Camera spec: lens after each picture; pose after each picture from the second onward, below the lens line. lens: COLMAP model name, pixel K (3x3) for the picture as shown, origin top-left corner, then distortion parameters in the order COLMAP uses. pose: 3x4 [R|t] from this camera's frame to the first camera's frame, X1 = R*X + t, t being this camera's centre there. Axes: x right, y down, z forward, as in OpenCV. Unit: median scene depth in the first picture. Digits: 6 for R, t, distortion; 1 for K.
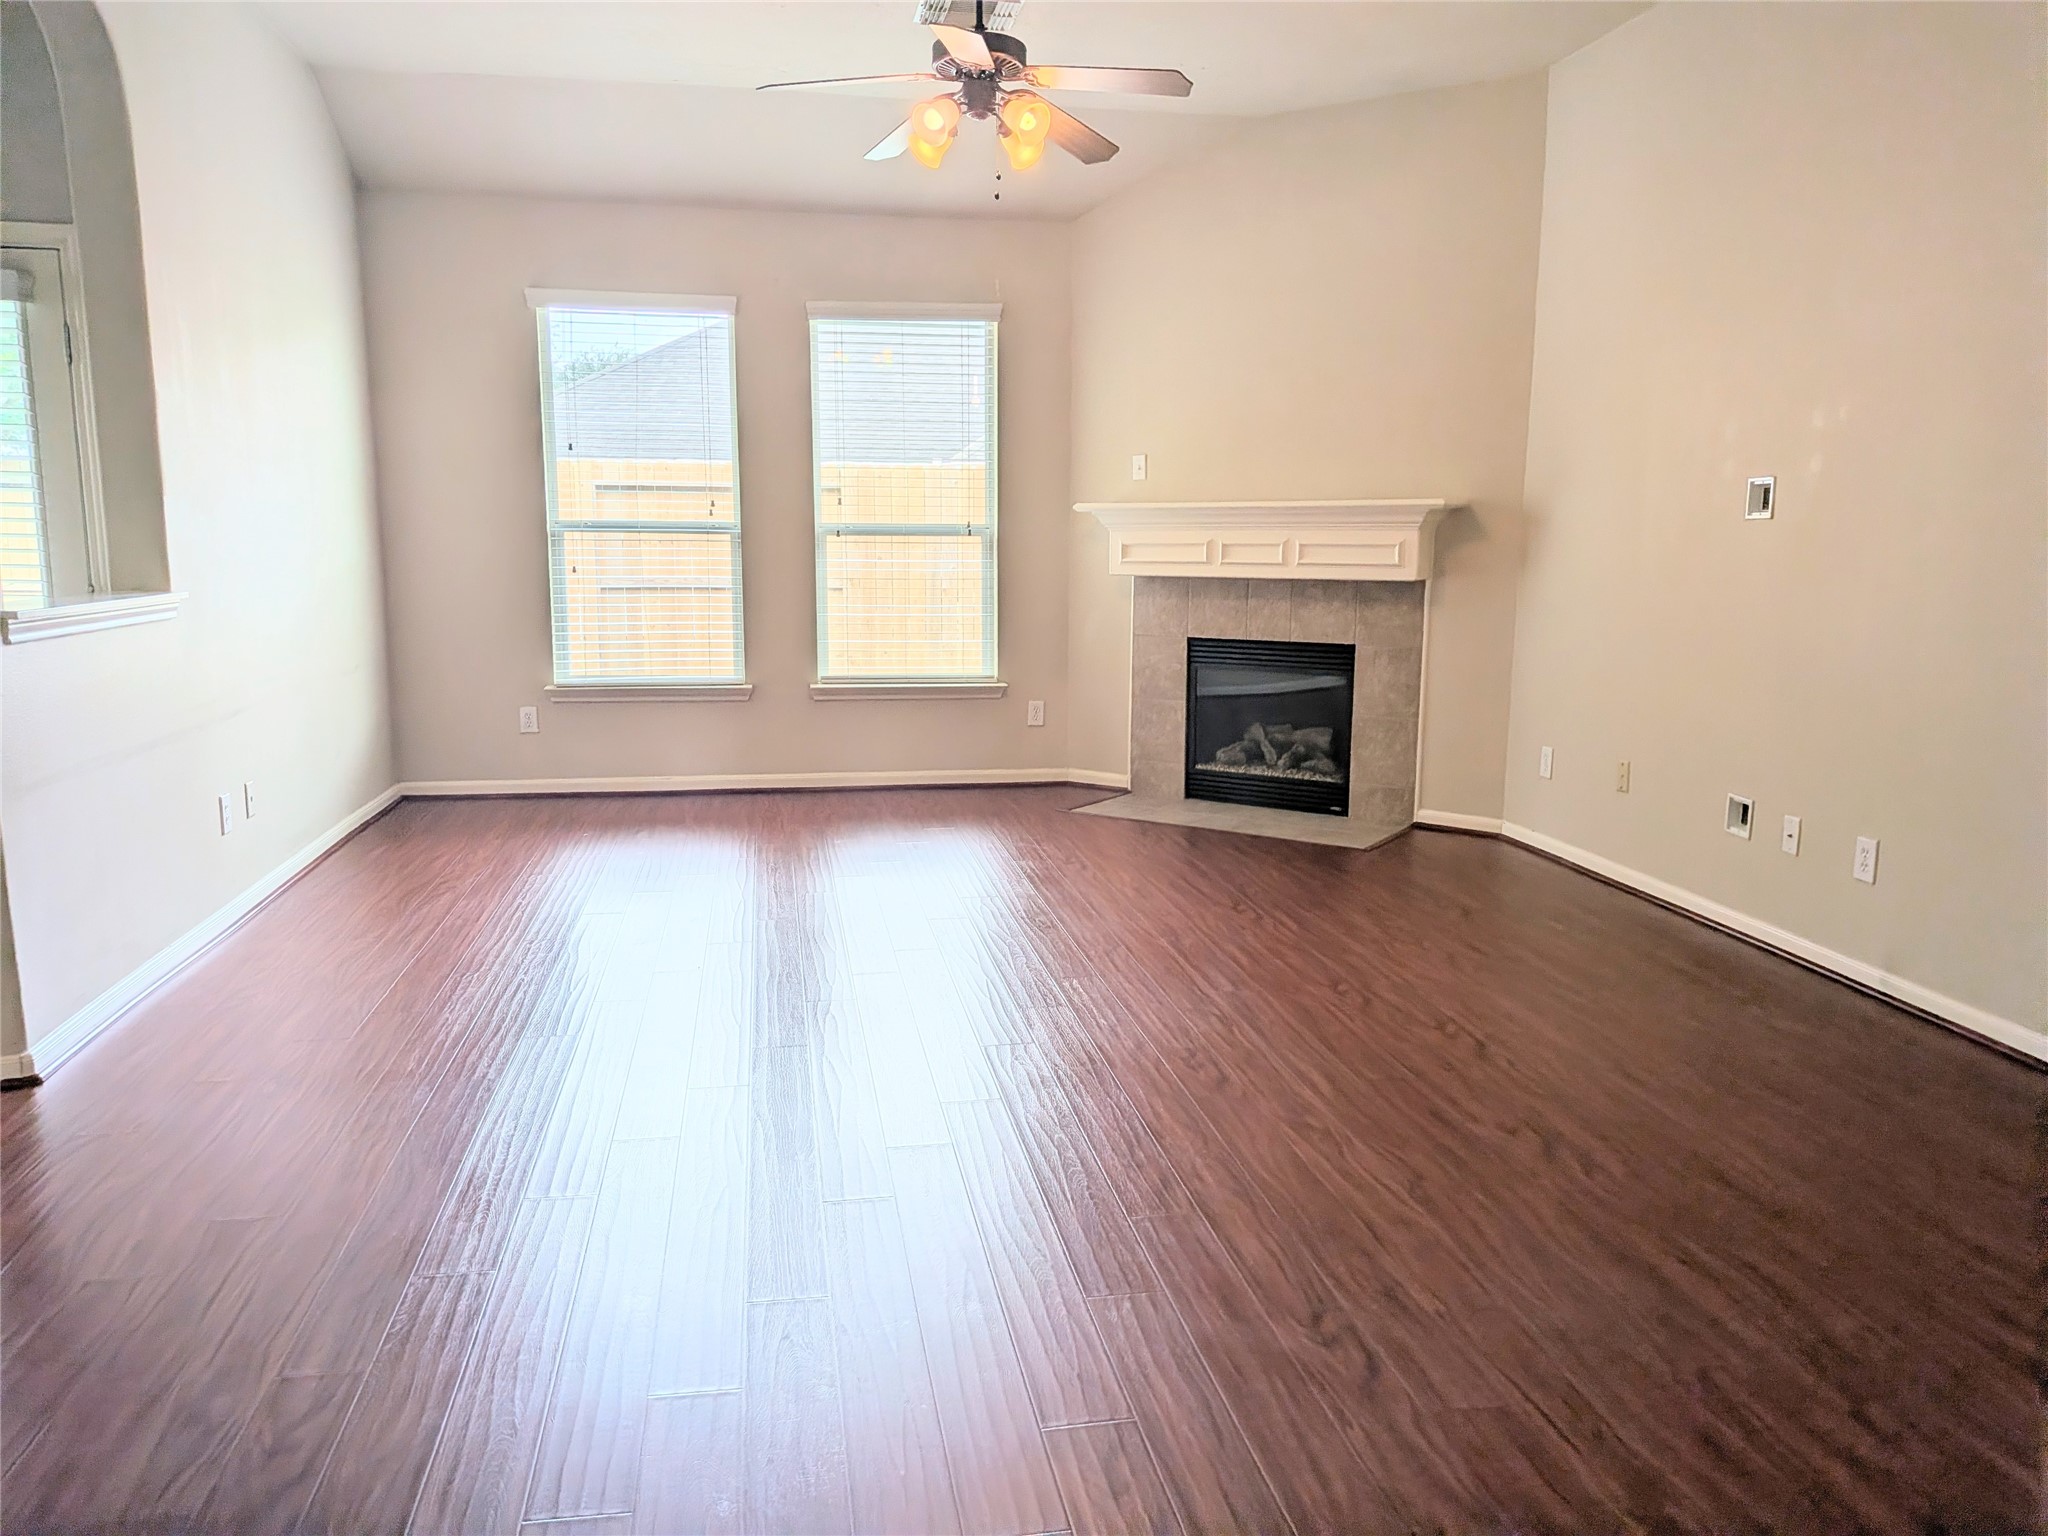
lens RADIAL K [[1470.9, 0, 1024.0], [0, 1470.9, 768.0], [0, 0, 1]] dist [0.000264, -0.003498]
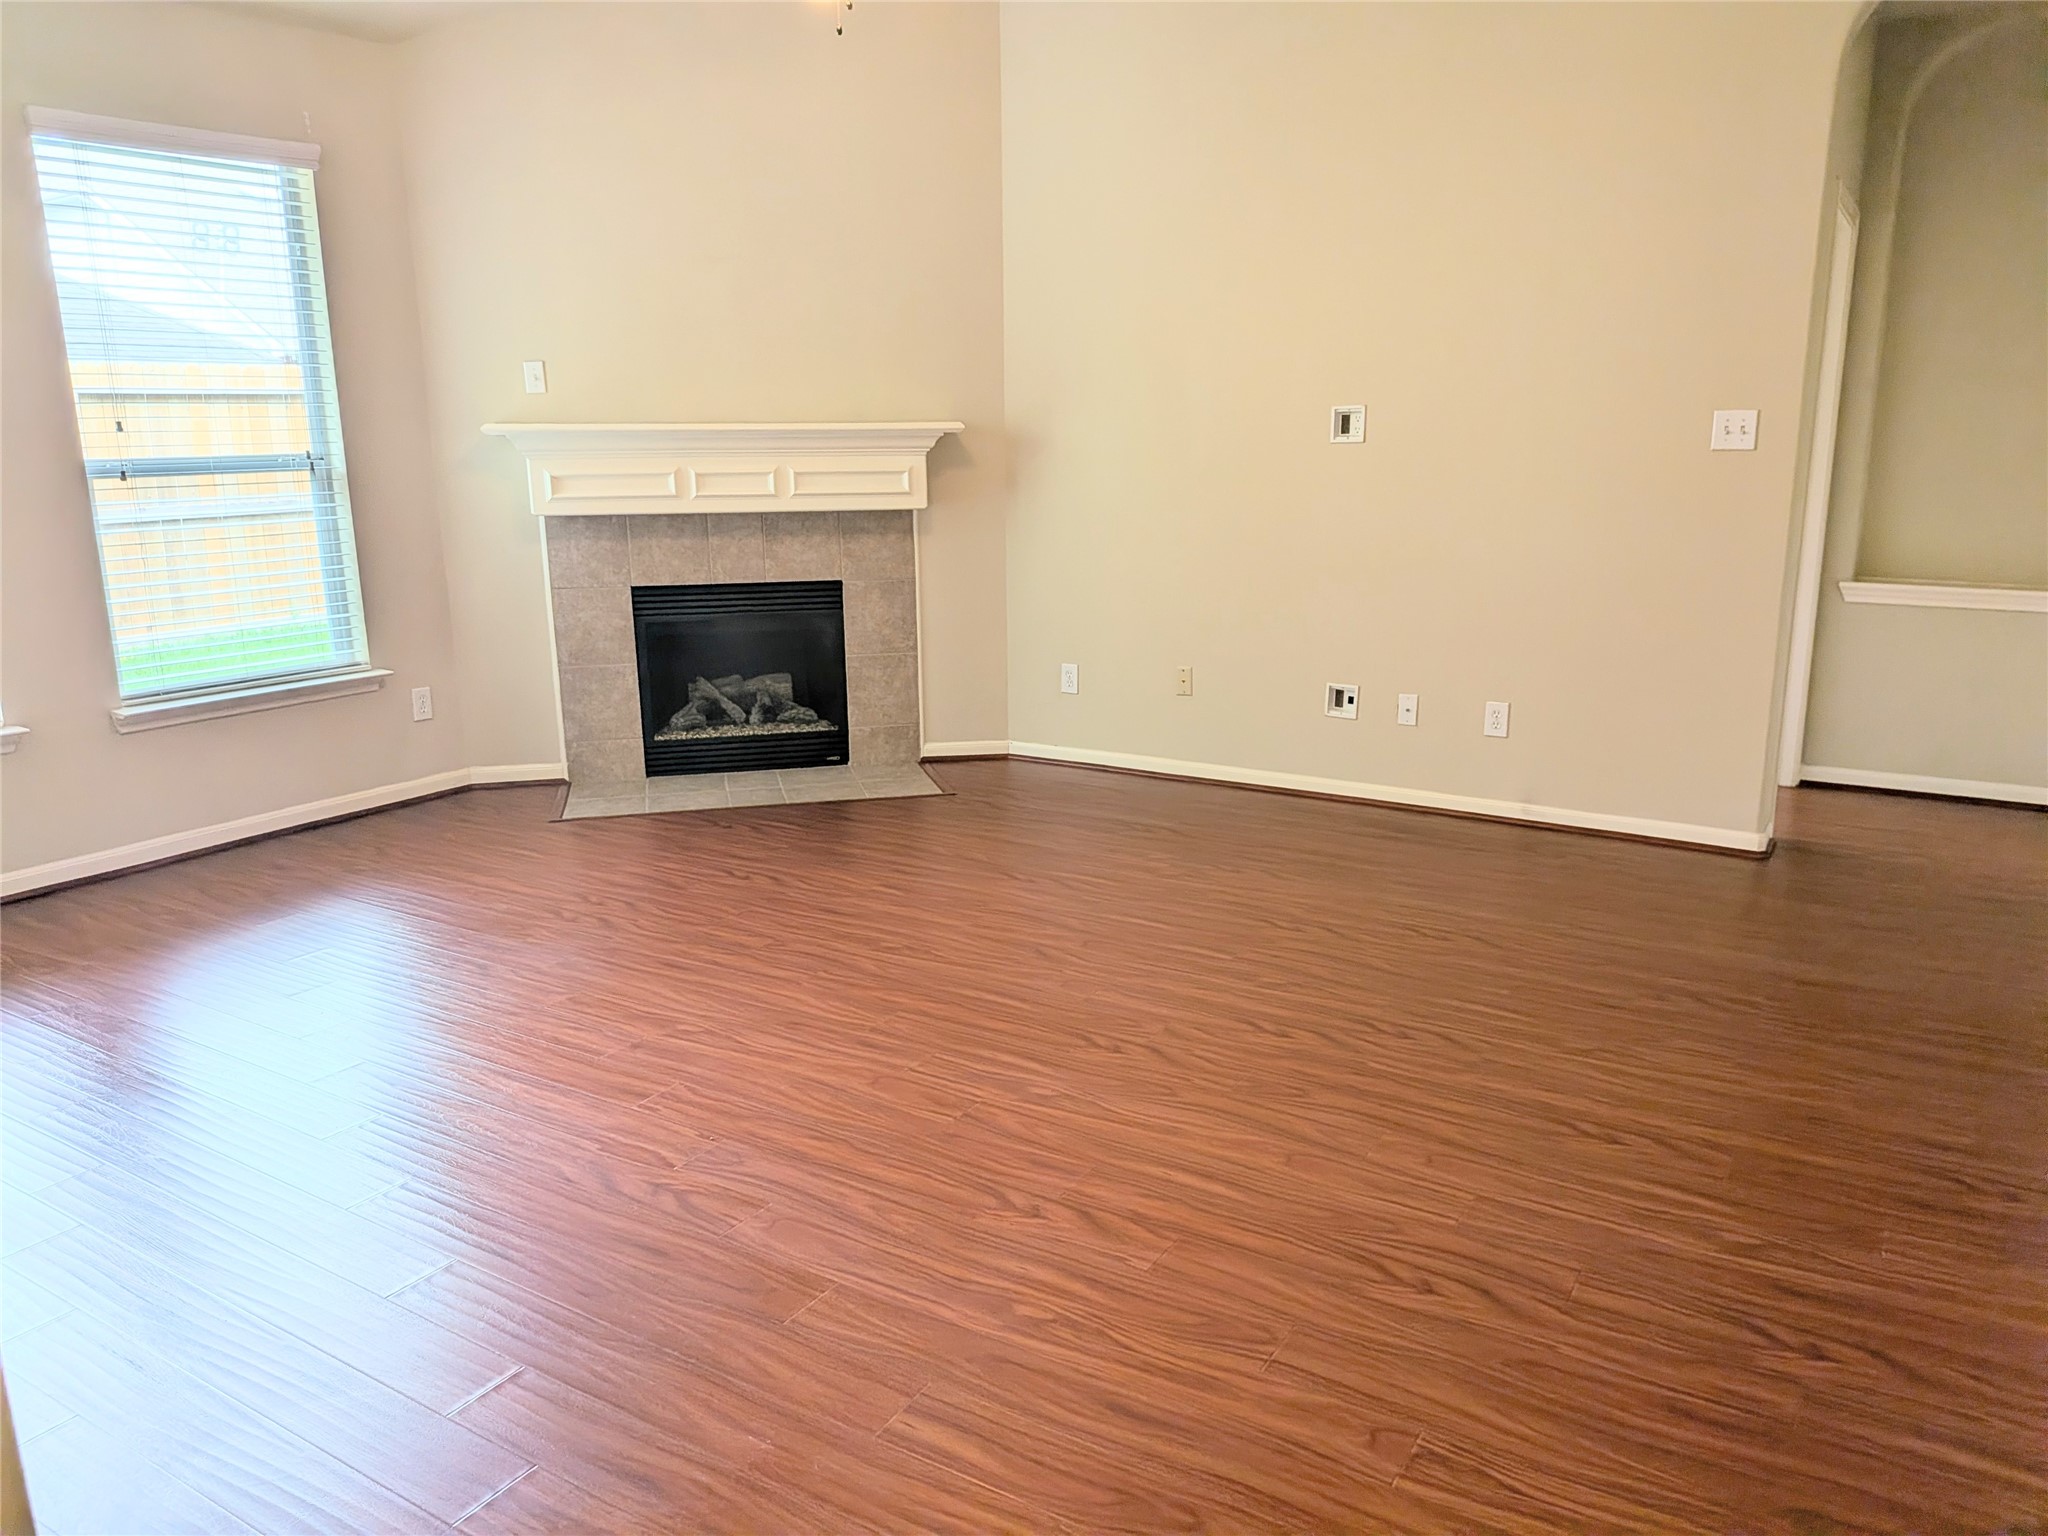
lens RADIAL K [[1396.1, 0, 1024.0], [0, 1396.1, 768.0], [0, 0, 1]] dist [-0.055939, -0.003294]
pose [[0.643840, -0.172472, 0.745468, -0.369893], [0.124959, 0.984886, 0.119940, -0.057117], [-0.754887, 0.015931, 0.655661, 0.331516]]
